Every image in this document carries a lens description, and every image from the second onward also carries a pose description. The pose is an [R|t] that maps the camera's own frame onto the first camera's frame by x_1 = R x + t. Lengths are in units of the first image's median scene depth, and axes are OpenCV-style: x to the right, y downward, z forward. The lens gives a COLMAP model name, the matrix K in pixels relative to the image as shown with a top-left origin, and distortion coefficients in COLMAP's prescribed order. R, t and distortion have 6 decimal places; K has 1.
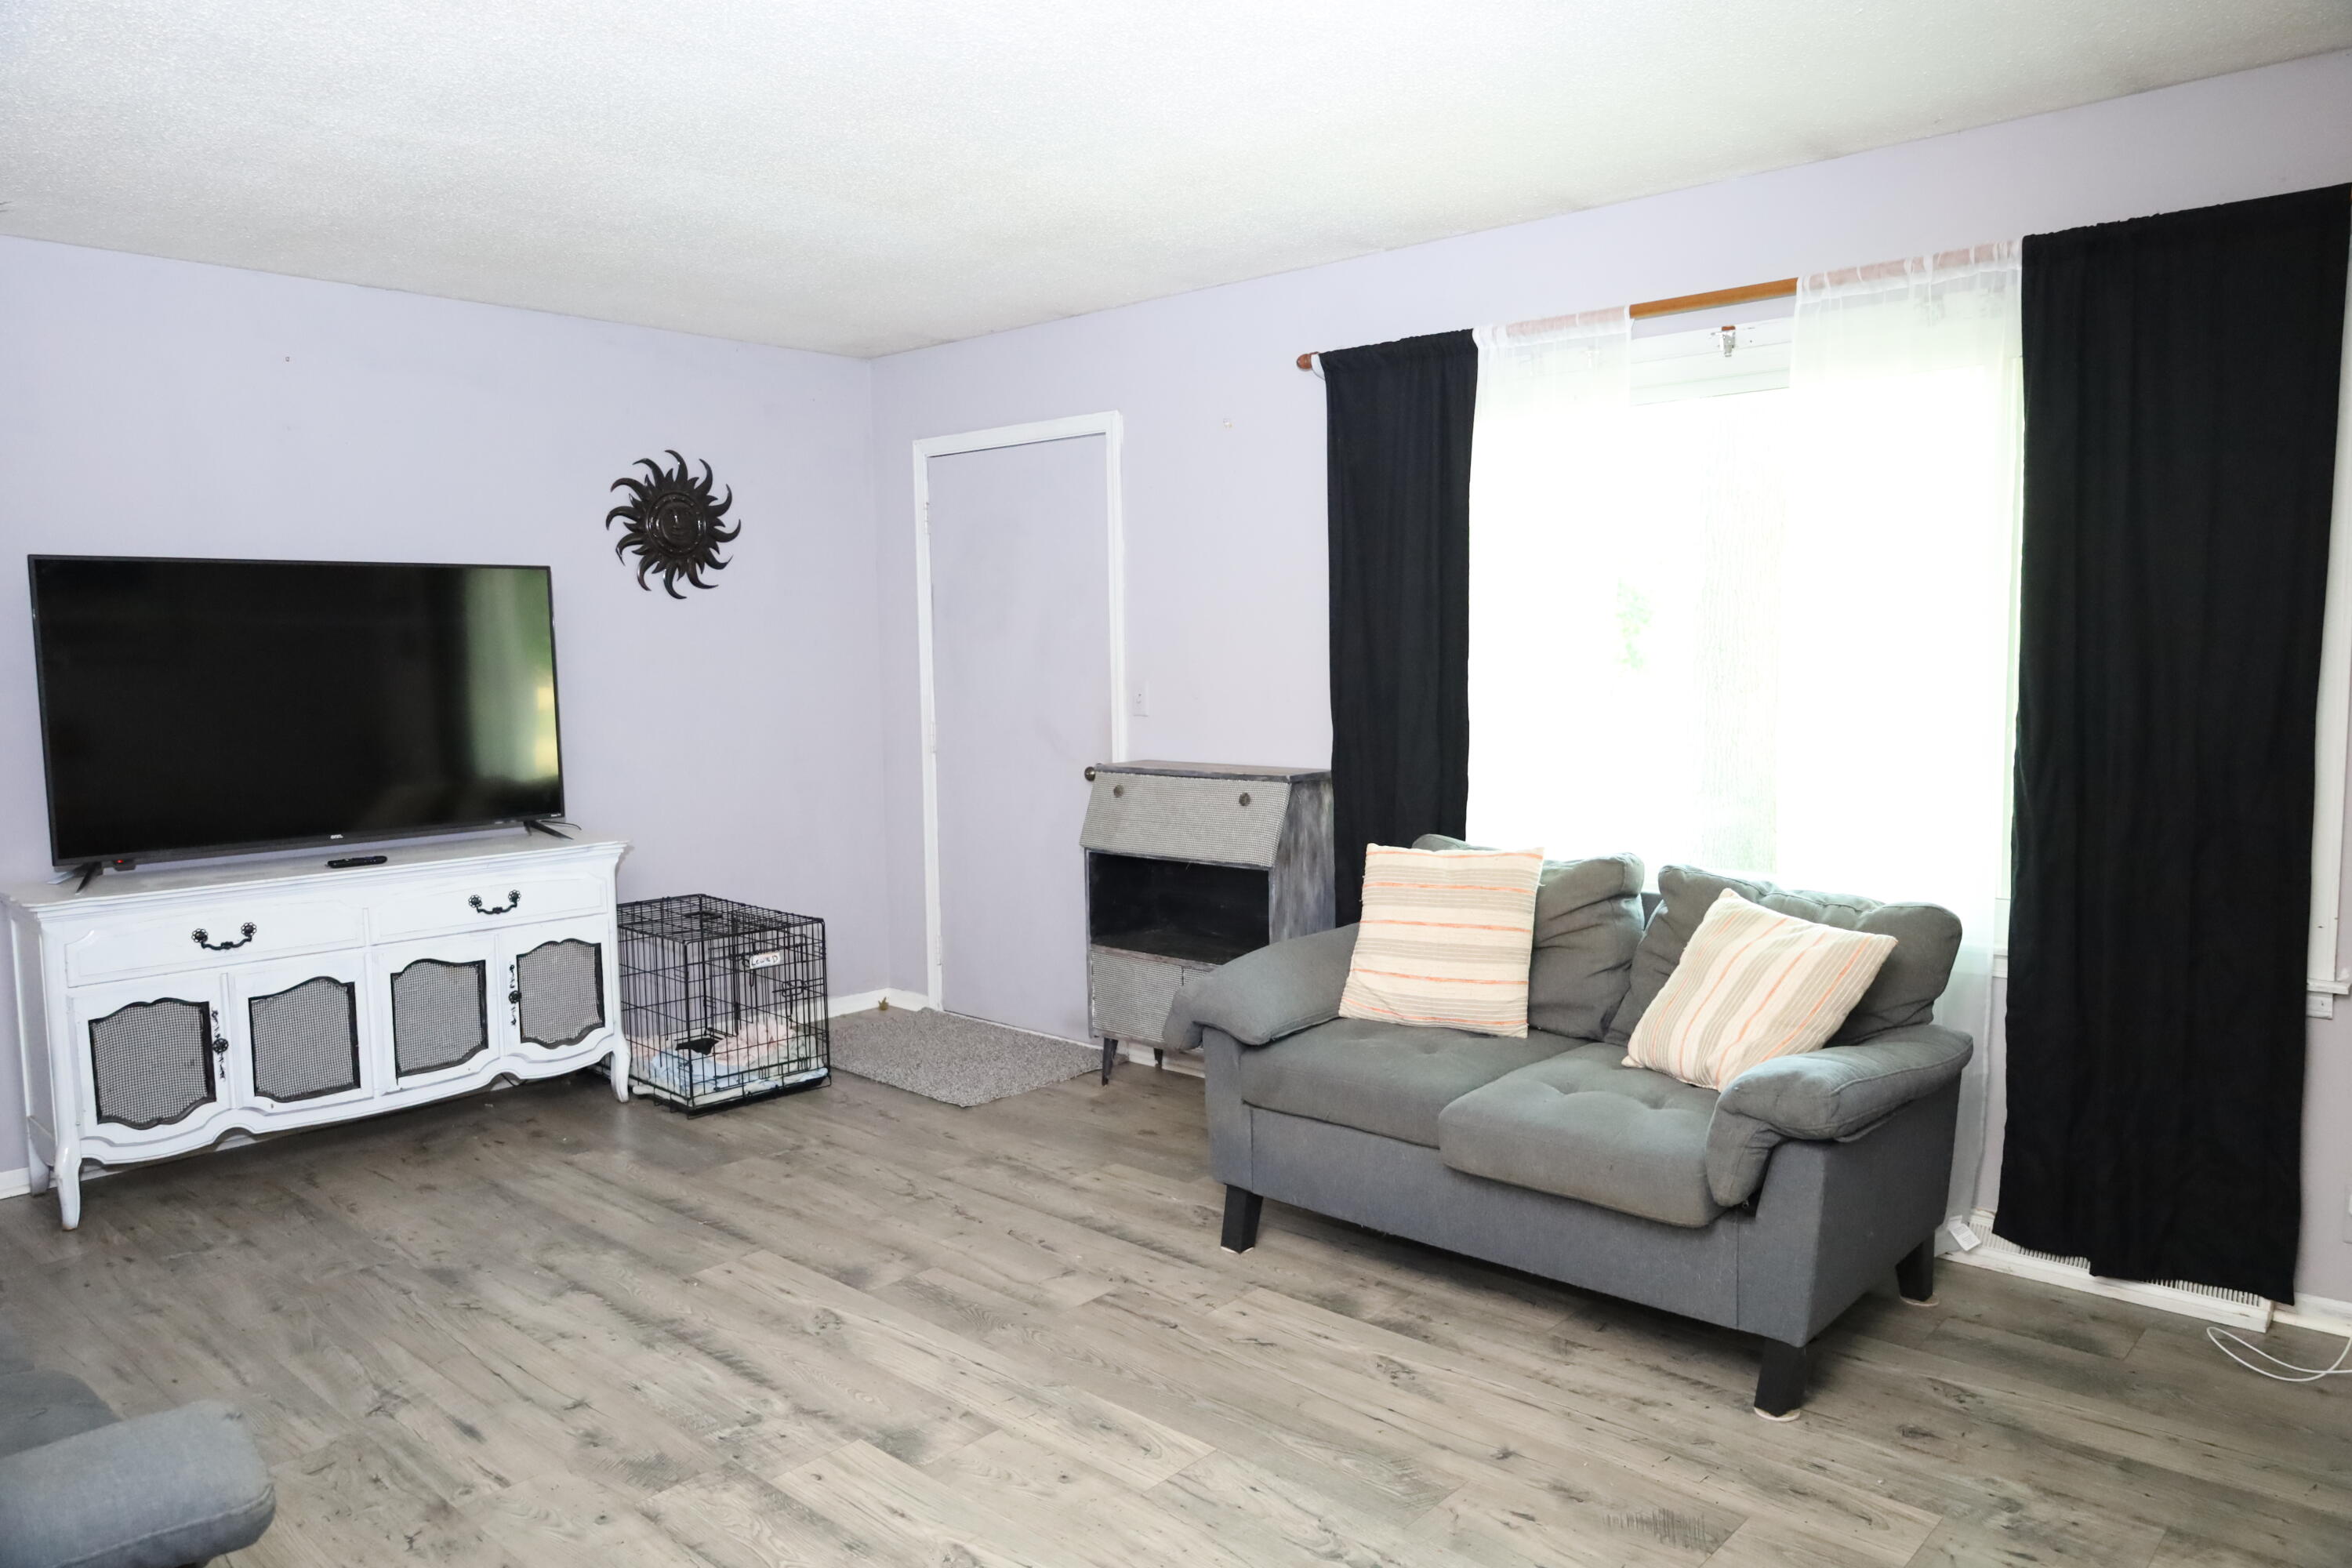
lens RADIAL K [[1619.5, 0, 1176.6], [0, 1619.5, 788.3], [0, 0, 1]] dist [-0.000454, 0.000890]
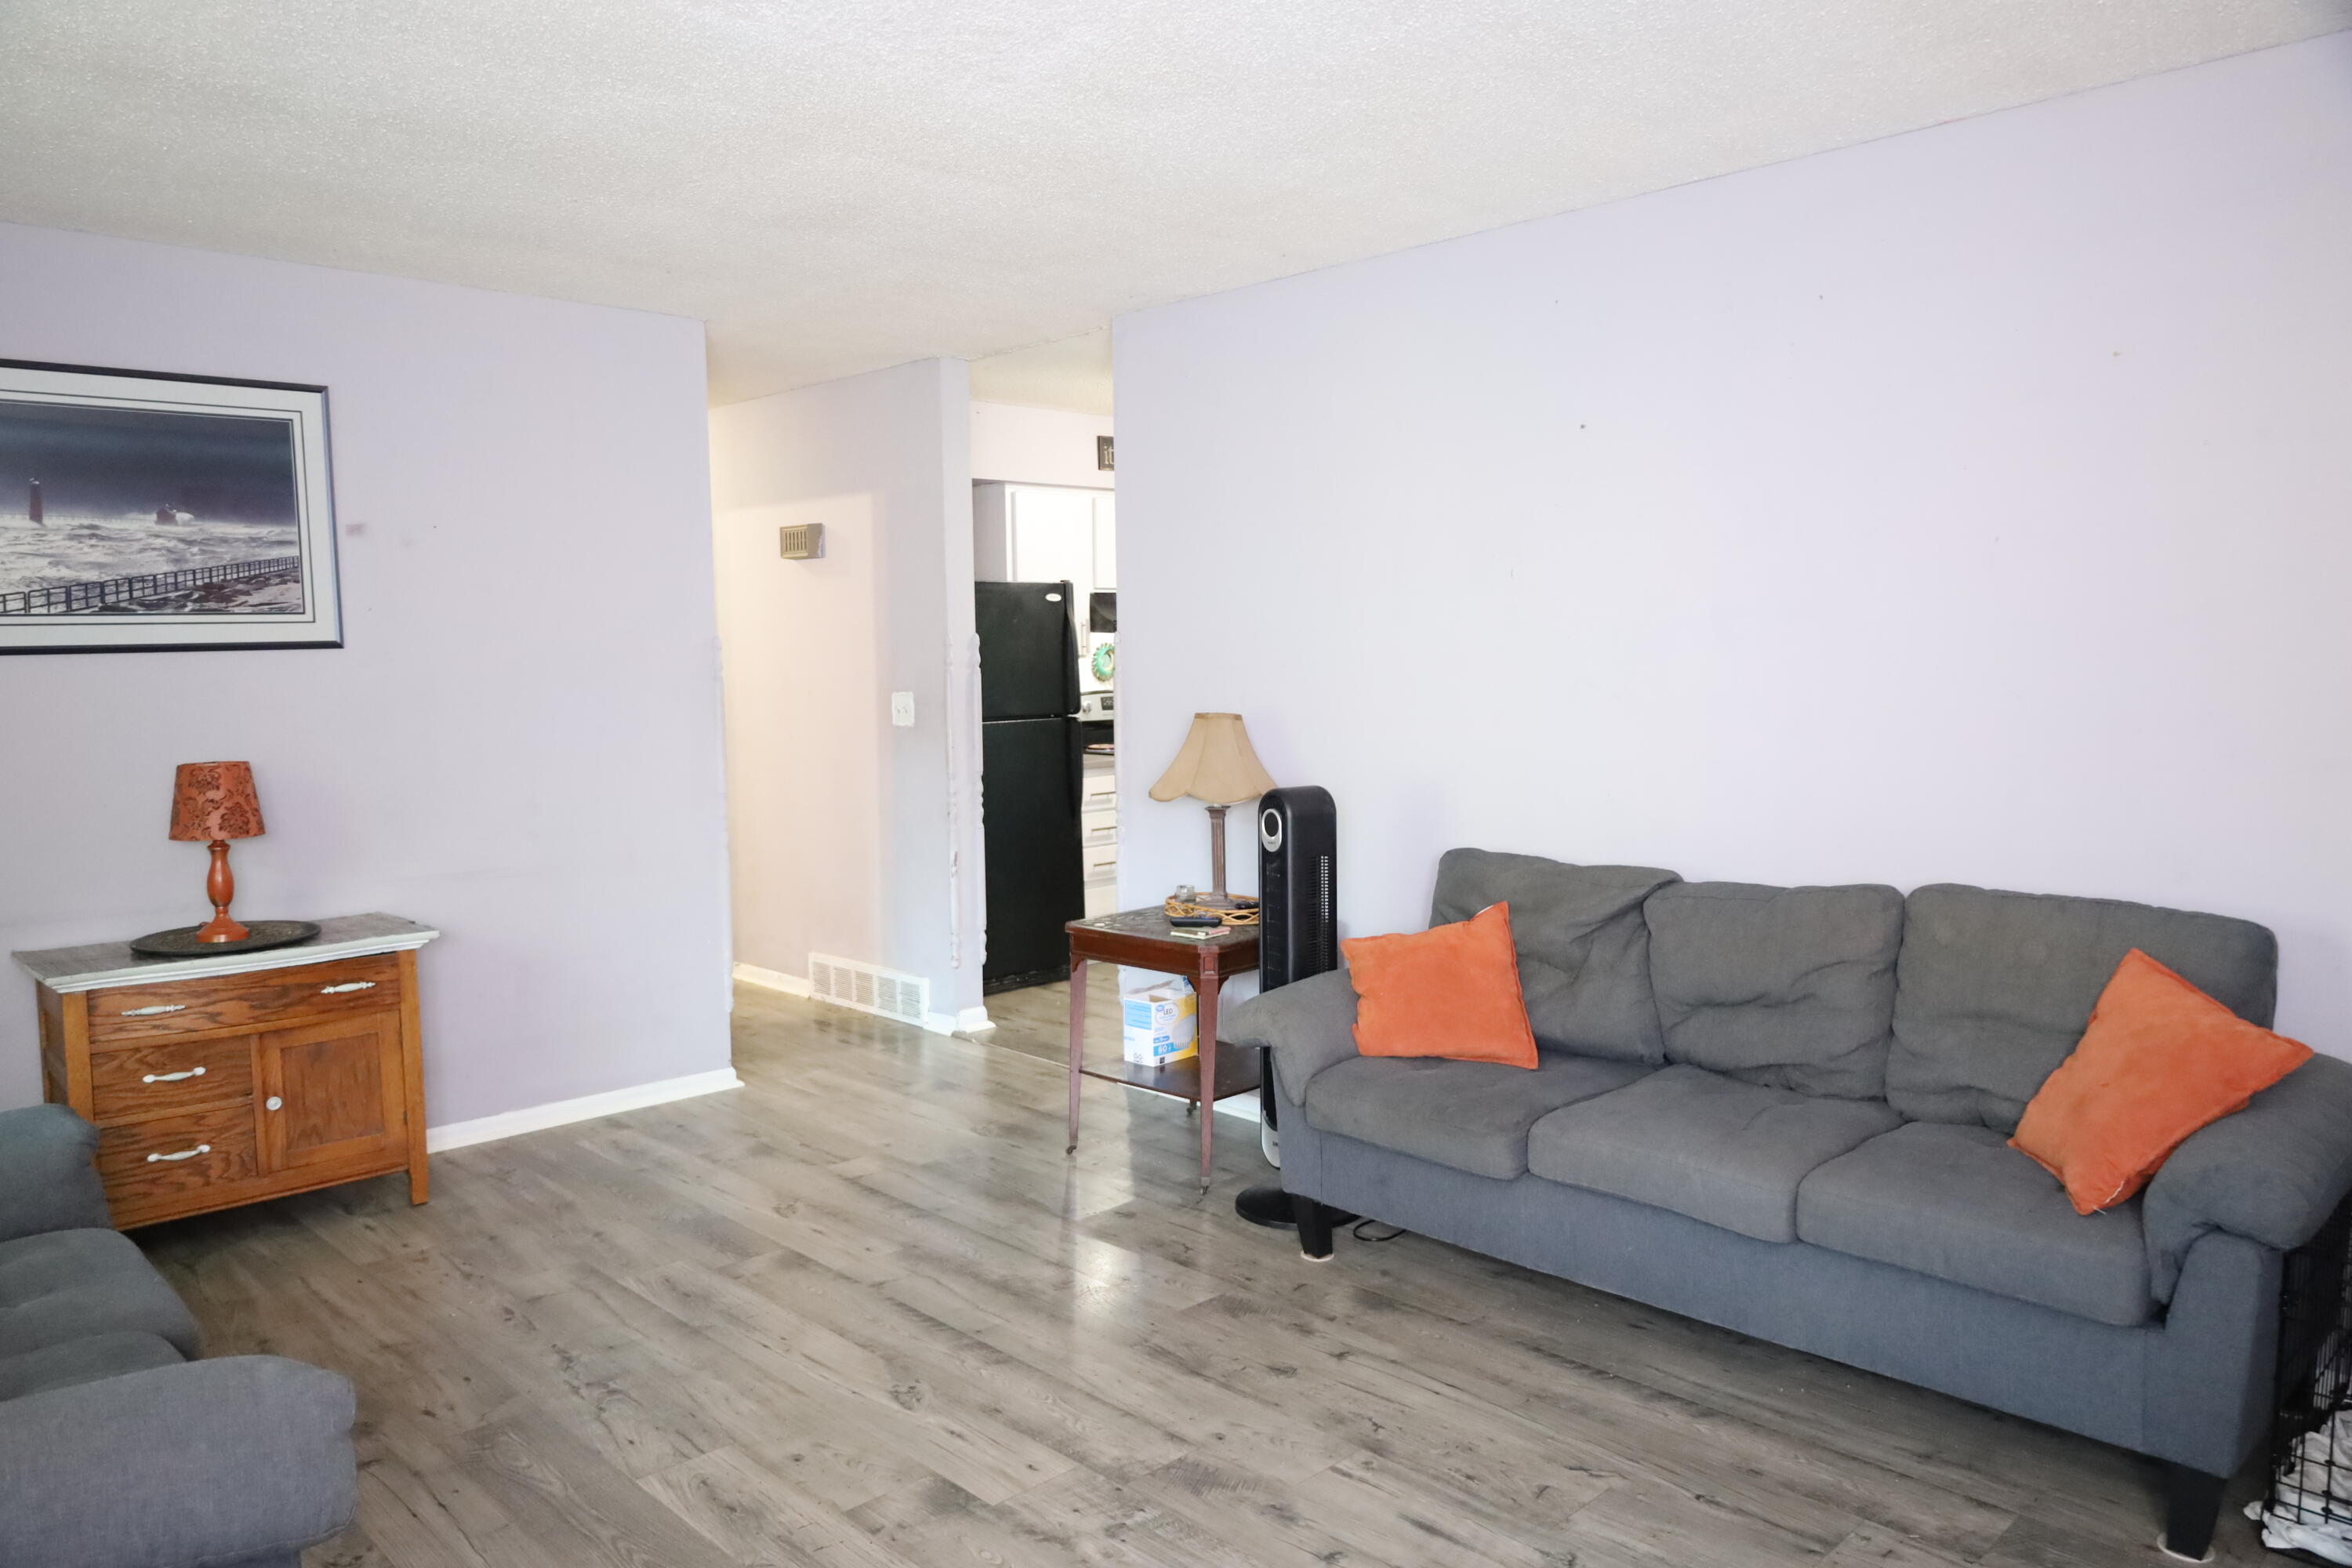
lens RADIAL K [[1619.5, 0, 1175.6], [0, 1619.5, 787.5], [0, 0, 1]] dist [-0.000454, 0.000890]
pose [[-0.998085, 0.021670, 0.057940, -0.369893], [0.031705, 0.983461, 0.178322, -0.173425], [-0.053118, 0.179818, -0.982265, 1.869598]]
